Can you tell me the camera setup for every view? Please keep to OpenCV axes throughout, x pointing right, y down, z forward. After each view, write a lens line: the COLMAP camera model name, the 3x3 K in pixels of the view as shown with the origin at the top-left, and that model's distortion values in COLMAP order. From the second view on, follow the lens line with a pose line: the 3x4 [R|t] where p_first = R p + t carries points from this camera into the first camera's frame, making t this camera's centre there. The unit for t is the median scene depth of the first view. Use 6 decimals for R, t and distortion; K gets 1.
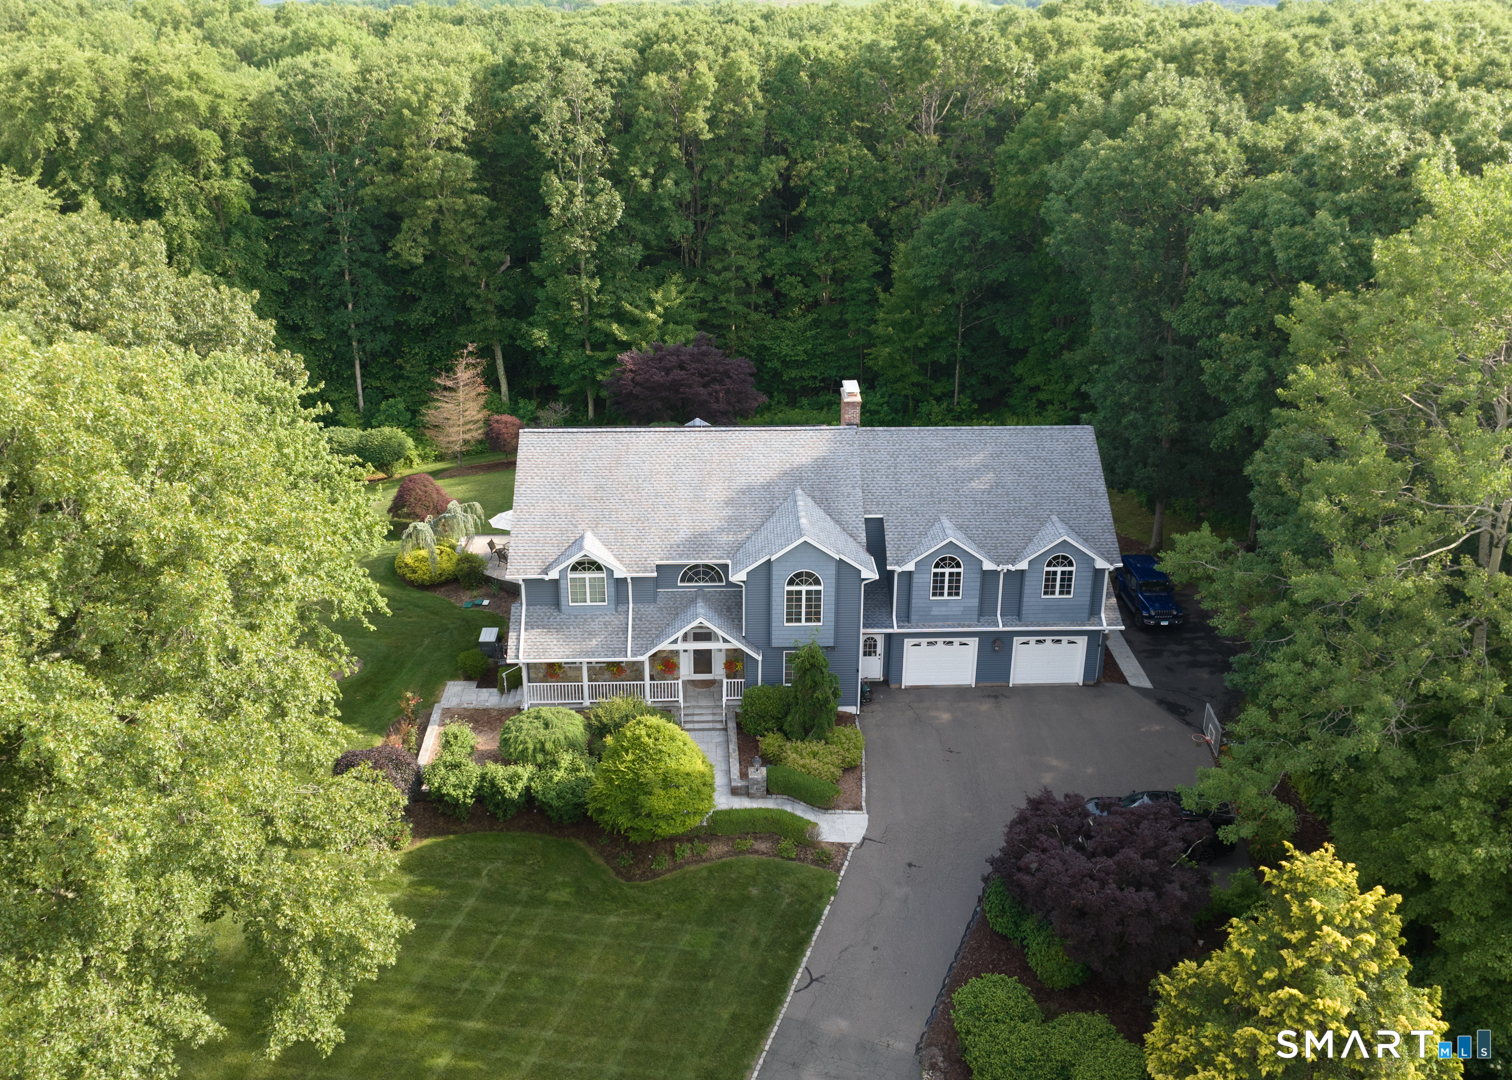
lens RADIAL K [[1386.6, 0, 758.1], [0, 1386.6, 527.0], [0, 0, 1]] dist [-0.000311, 0.000000]
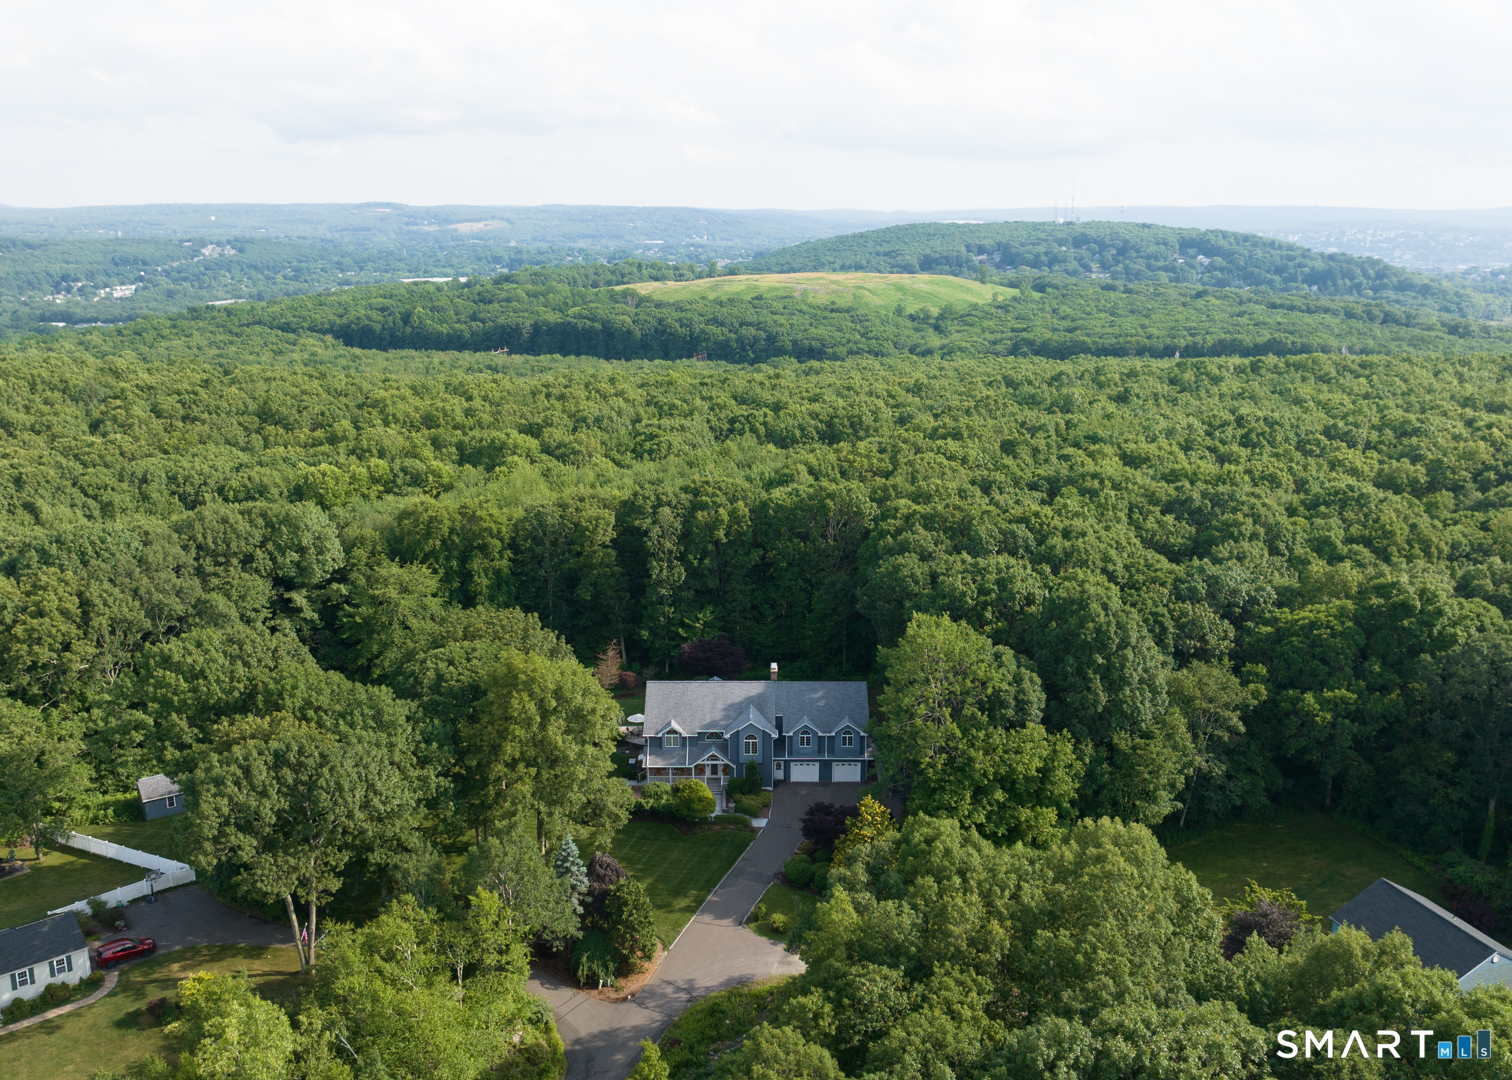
lens RADIAL K [[1386.6, 0, 740.9], [0, 1386.6, 532.7], [0, 0, 1]] dist [-0.000311, 0.000000]
pose [[0.998933, 0.004139, -0.045997, 0.128308], [-0.011671, 0.986274, -0.164704, 0.083968], [0.044684, 0.165065, 0.985270, -1.652800]]
